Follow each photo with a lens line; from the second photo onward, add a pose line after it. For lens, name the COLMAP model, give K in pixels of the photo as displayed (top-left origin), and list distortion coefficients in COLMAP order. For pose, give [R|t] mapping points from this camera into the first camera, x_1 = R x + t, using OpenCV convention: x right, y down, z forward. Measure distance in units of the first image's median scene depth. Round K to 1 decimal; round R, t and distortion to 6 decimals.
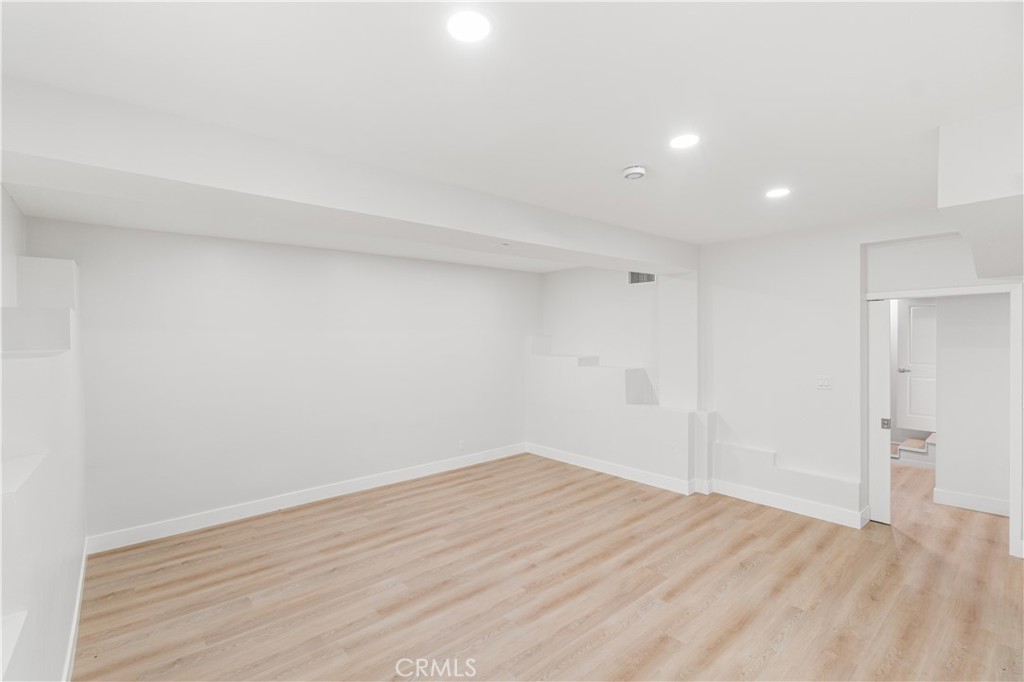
lens RADIAL K [[449.5, 0, 494.9], [0, 449.5, 343.7], [0, 0, 1]] dist [-0.007014, 0.003844]
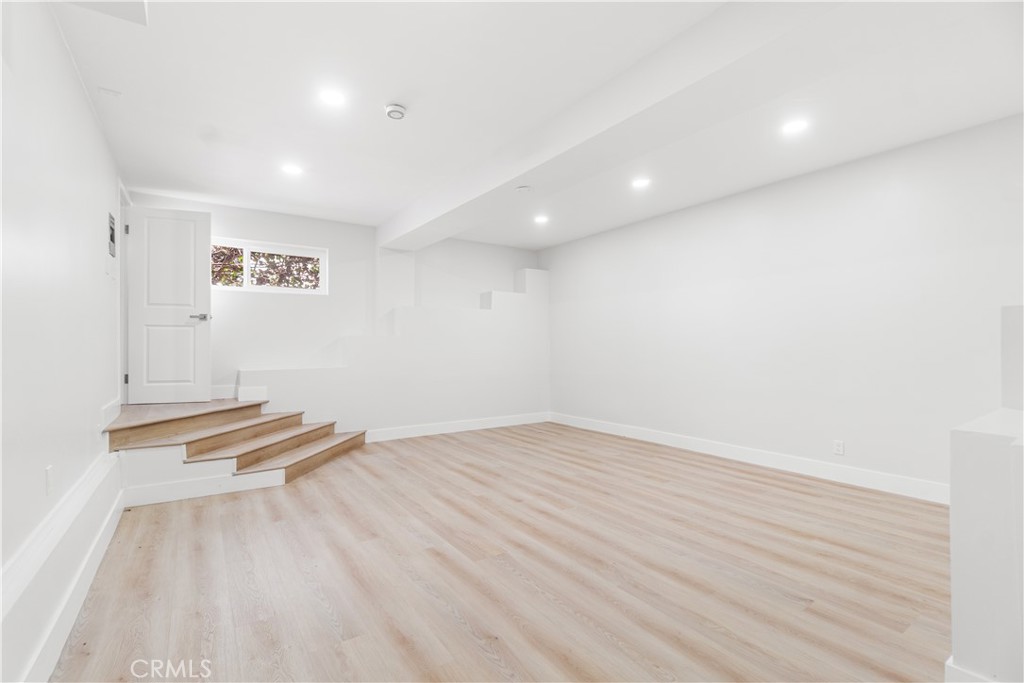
lens RADIAL K [[449.5, 0, 494.9], [0, 449.5, 344.2], [0, 0, 1]] dist [-0.007014, 0.003844]
pose [[-0.091913, 0.011560, -0.995700, 0.937599], [-0.013293, 0.999829, 0.012835, 0.132254], [0.995678, 0.014415, -0.091744, 0.924997]]
